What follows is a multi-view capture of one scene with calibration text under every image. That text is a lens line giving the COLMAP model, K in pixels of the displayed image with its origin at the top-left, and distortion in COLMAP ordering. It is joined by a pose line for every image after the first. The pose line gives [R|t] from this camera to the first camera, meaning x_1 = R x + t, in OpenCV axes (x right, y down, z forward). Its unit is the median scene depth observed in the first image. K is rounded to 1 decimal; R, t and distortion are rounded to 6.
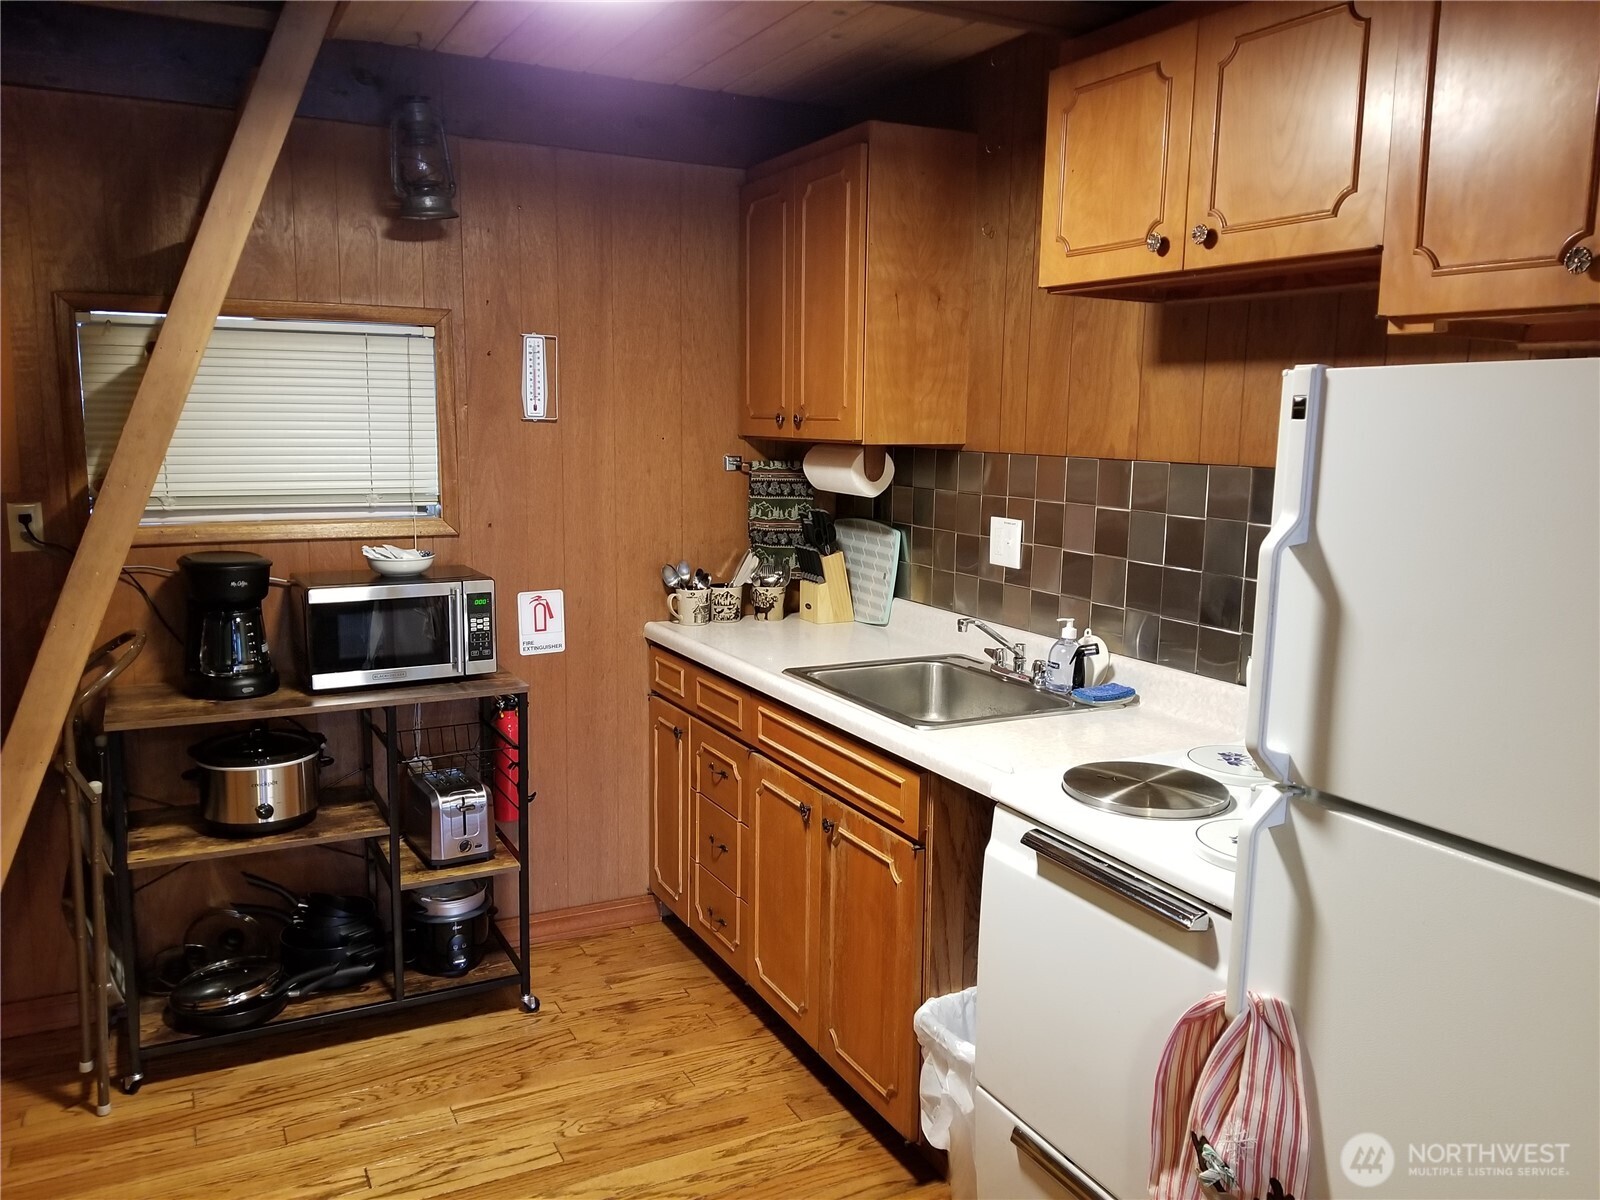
lens RADIAL K [[1243.4, 0, 802.3], [0, 1243.4, 592.0], [0, 0, 1]] dist [0.045657, -0.096407]
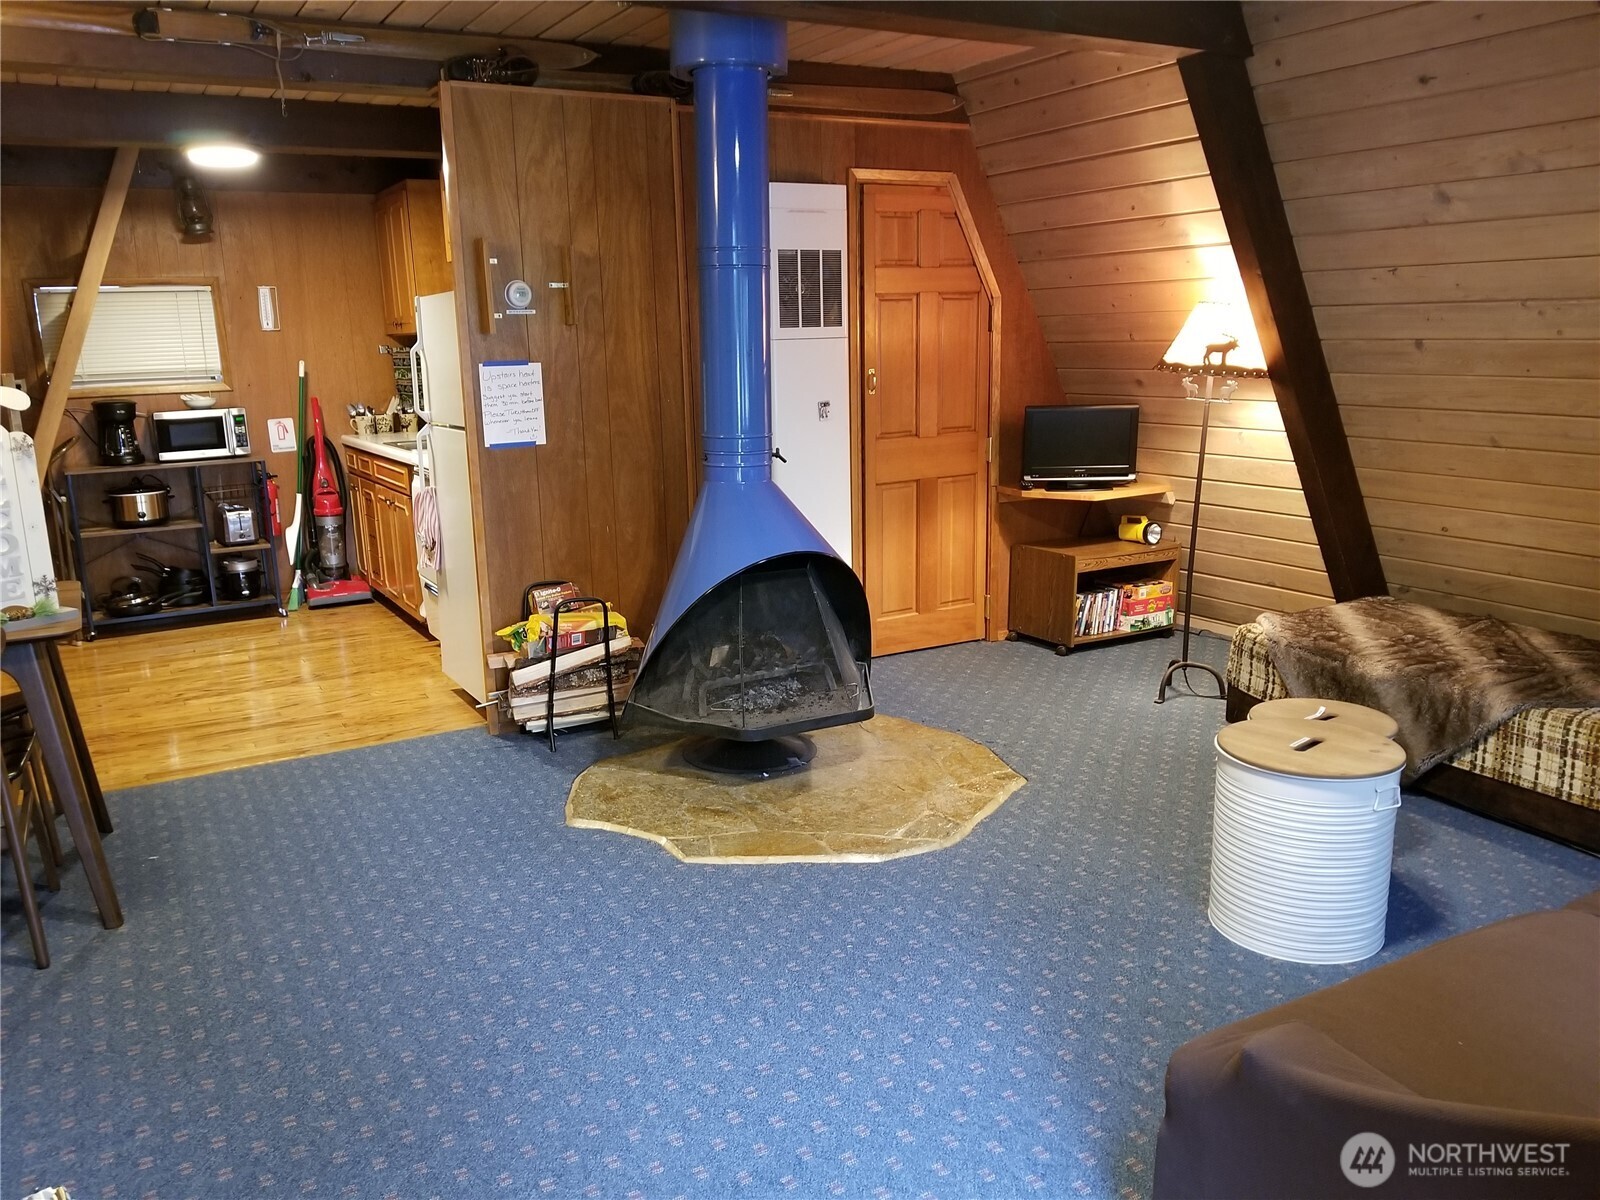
lens RADIAL K [[1217.6, 0, 800.0], [0, 1217.6, 600.0], [0, 0, 1]] dist [0.002405, -0.039787]
pose [[0.997051, -0.054340, 0.054183, 0.551619], [0.050241, 0.995966, 0.074347, 0.206513], [-0.058004, -0.071405, 0.995759, -1.105788]]
